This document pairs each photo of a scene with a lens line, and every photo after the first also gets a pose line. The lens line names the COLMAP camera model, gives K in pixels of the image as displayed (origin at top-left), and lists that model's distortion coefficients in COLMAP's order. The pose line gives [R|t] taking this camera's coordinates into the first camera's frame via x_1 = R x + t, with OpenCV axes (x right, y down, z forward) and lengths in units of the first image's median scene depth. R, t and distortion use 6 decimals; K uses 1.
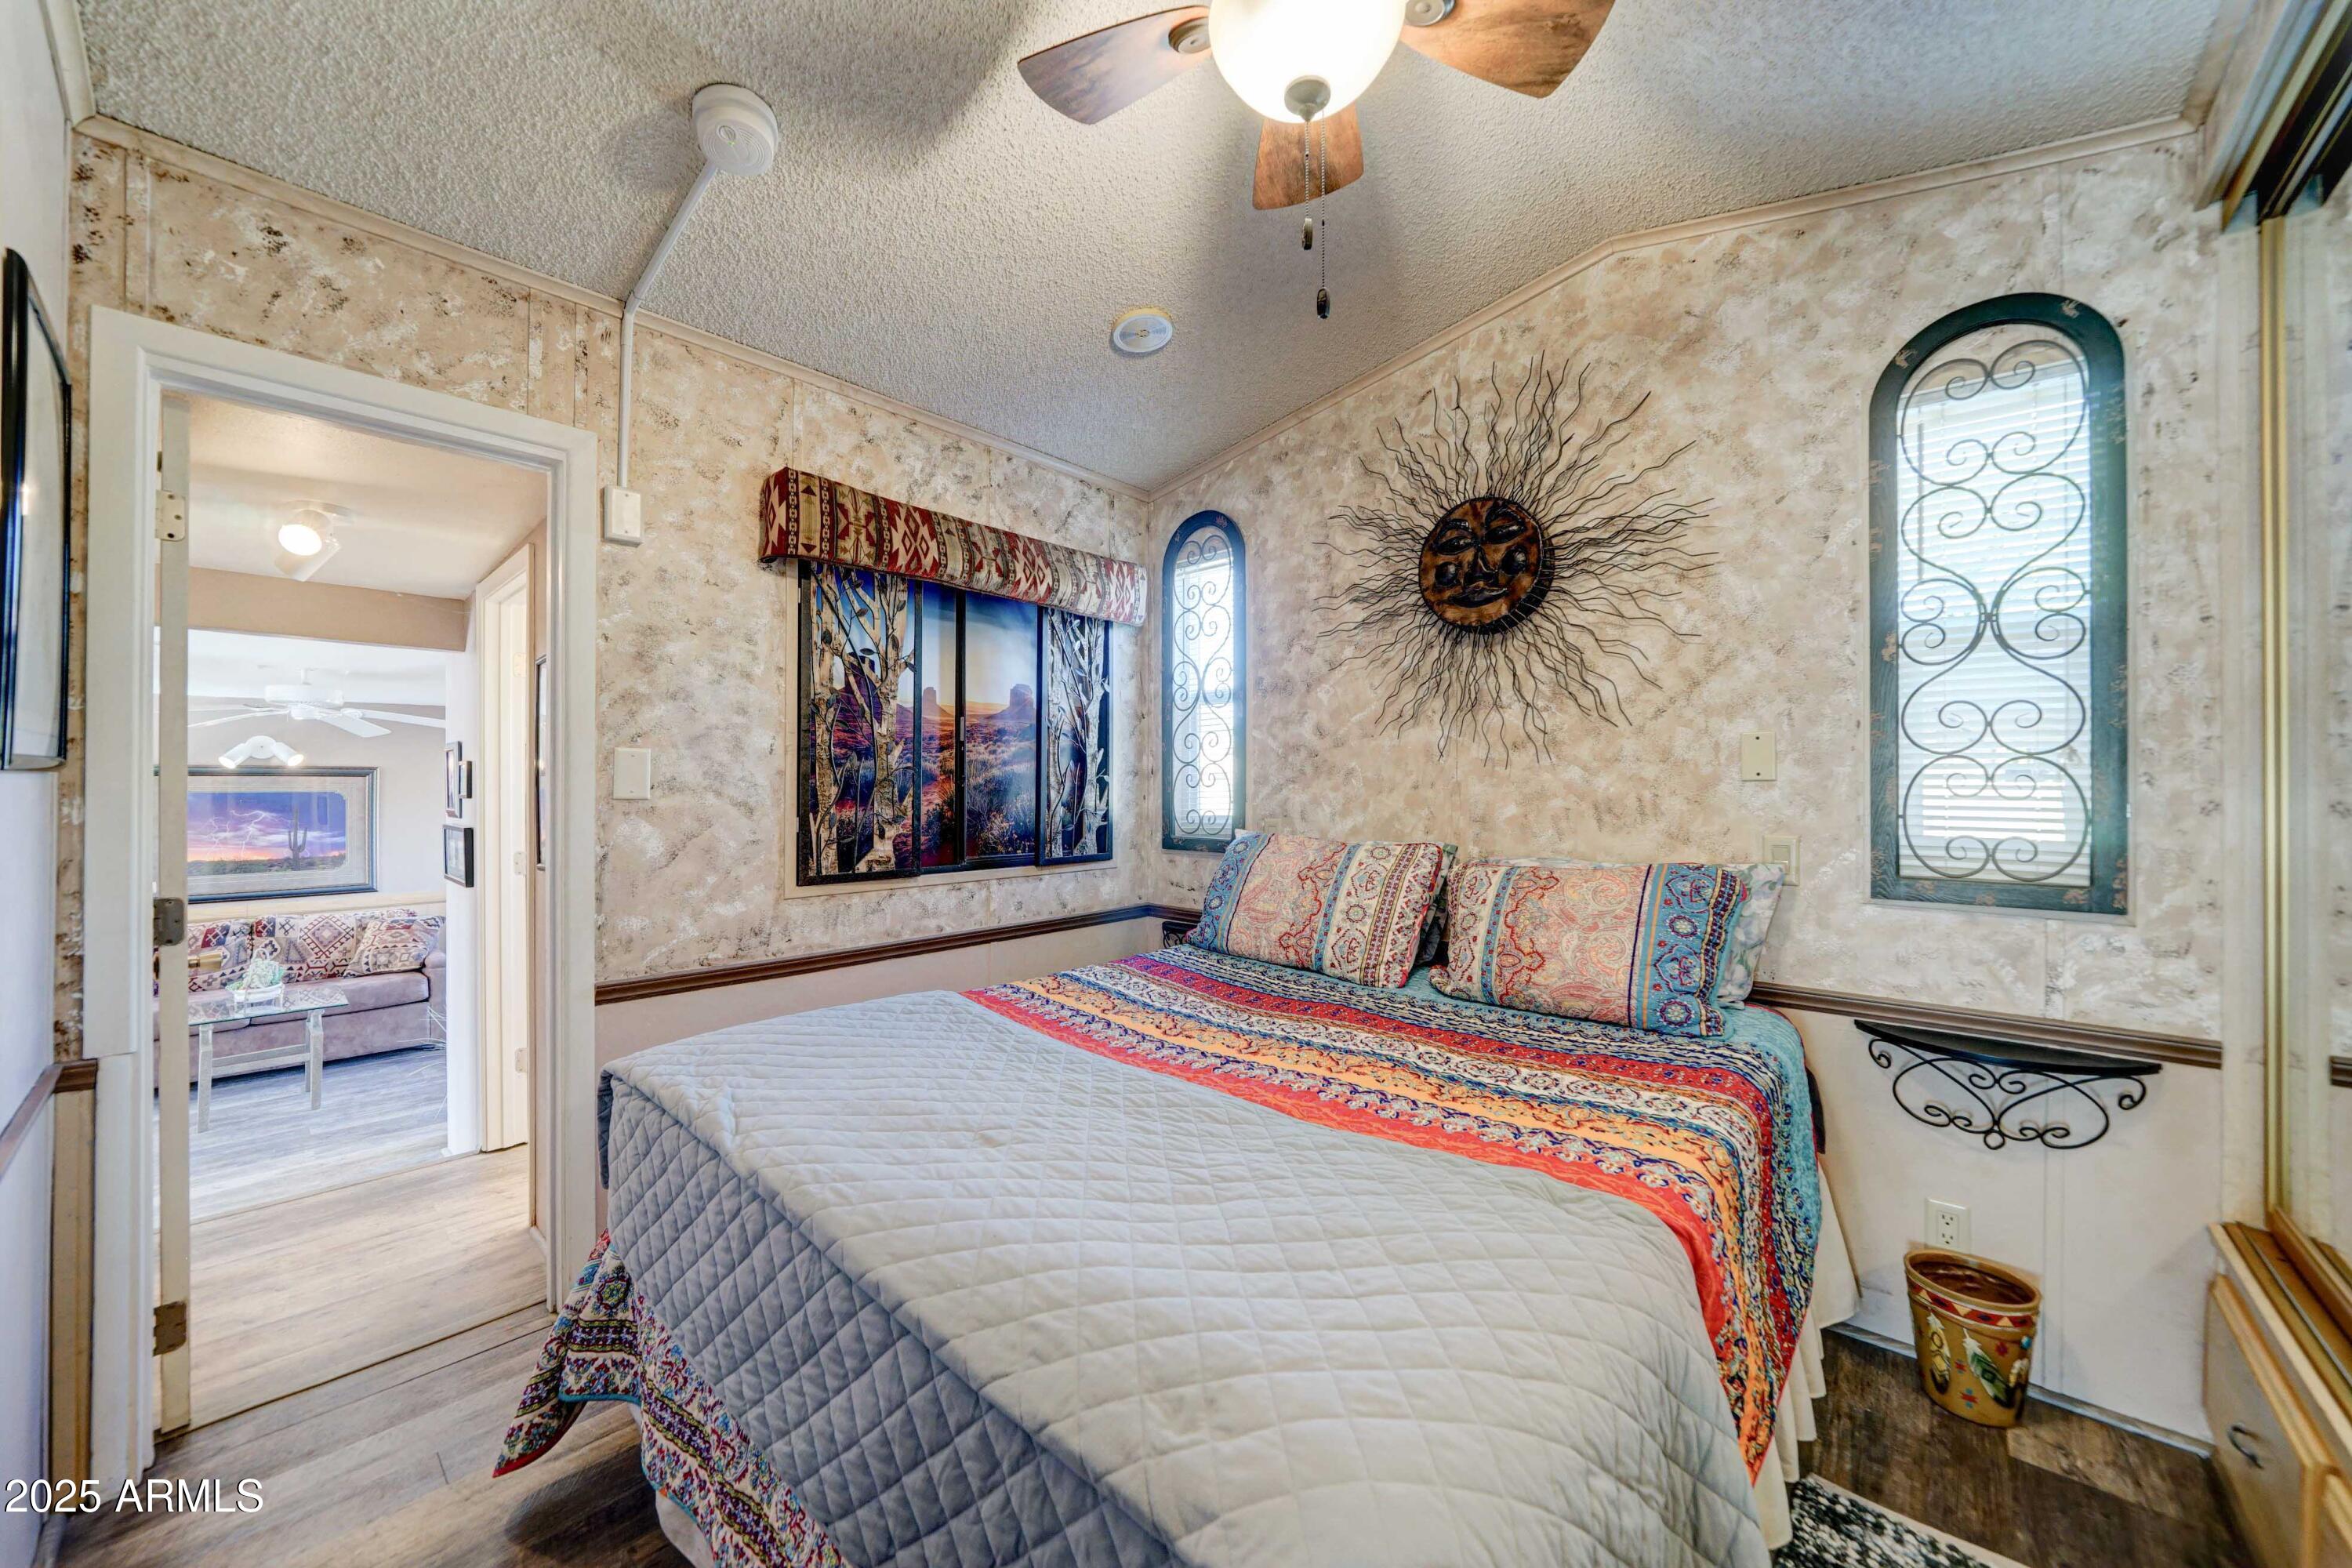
lens RADIAL K [[858.0, 0, 1157.3], [0, 858.0, 780.1], [0, 0, 1]] dist [-0.017109, -0.000013]
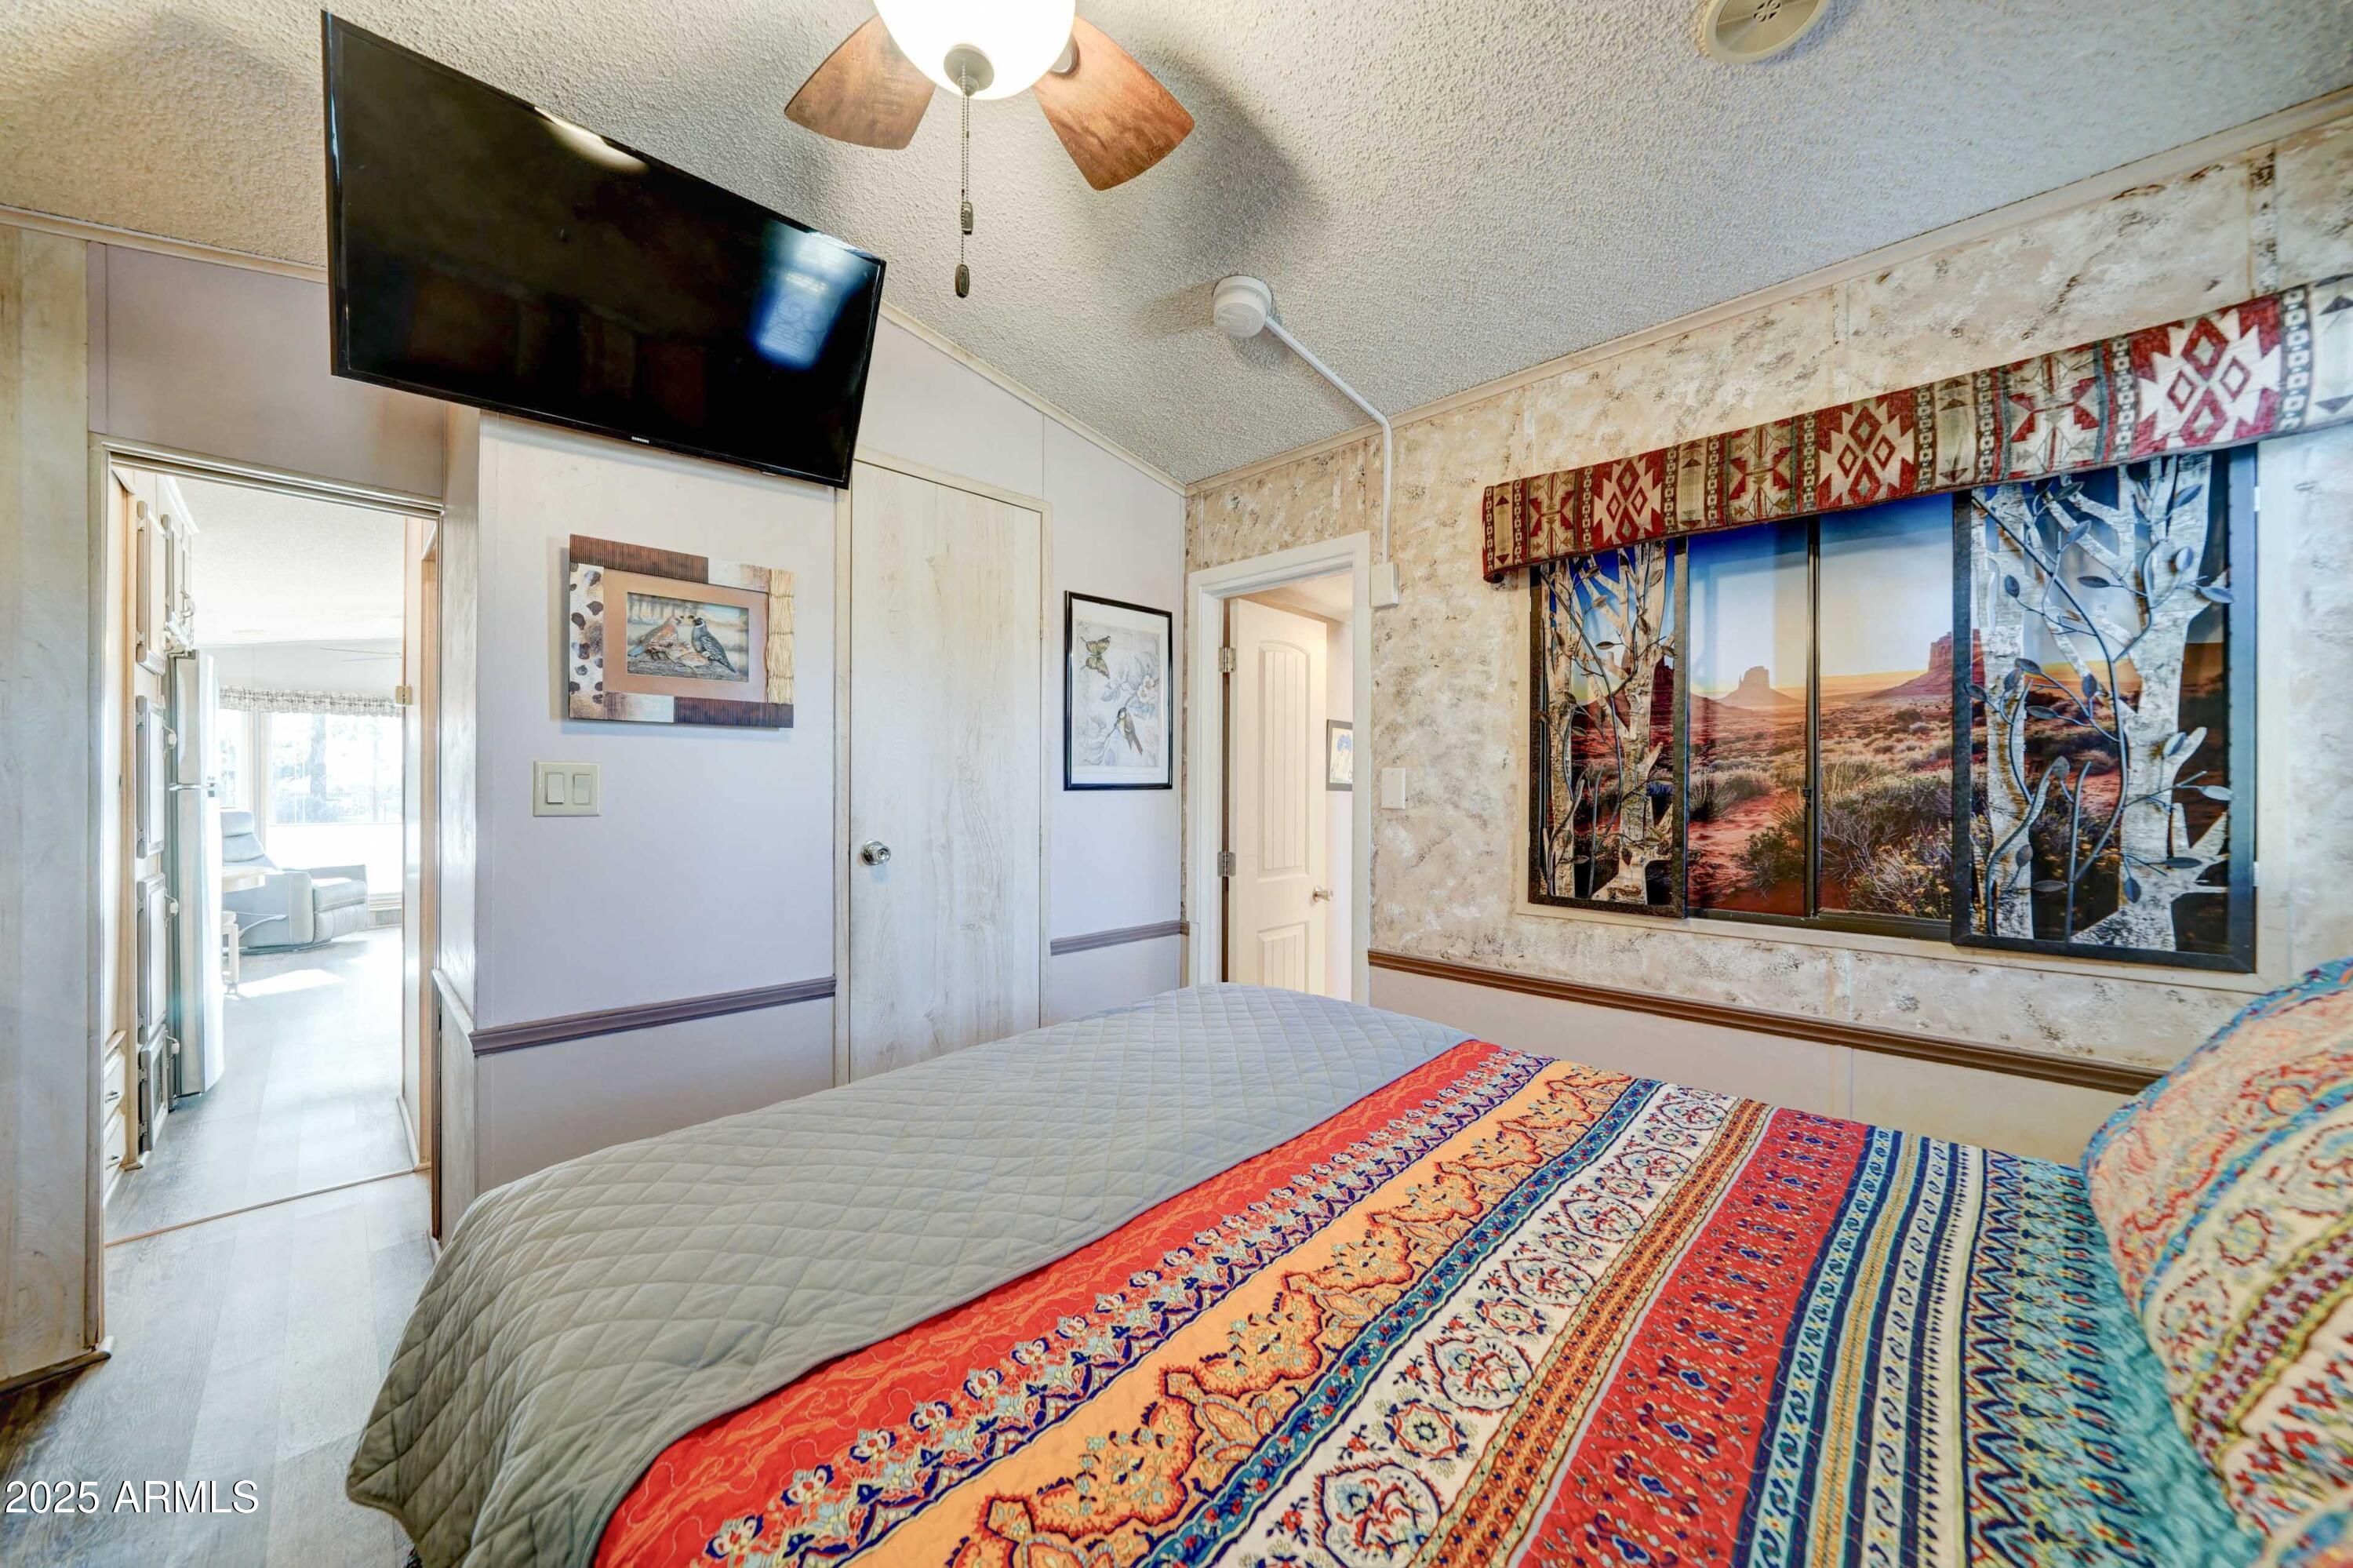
lens RADIAL K [[824.9, 0, 1176.5], [0, 824.9, 784.0], [0, 0, 1]] dist [-0.015247, -0.000026]
pose [[-0.020748, -0.007290, -0.999758, 0.488661], [0.001673, 0.999972, -0.007327, -0.004877], [0.999783, -0.001824, -0.020735, 0.574201]]
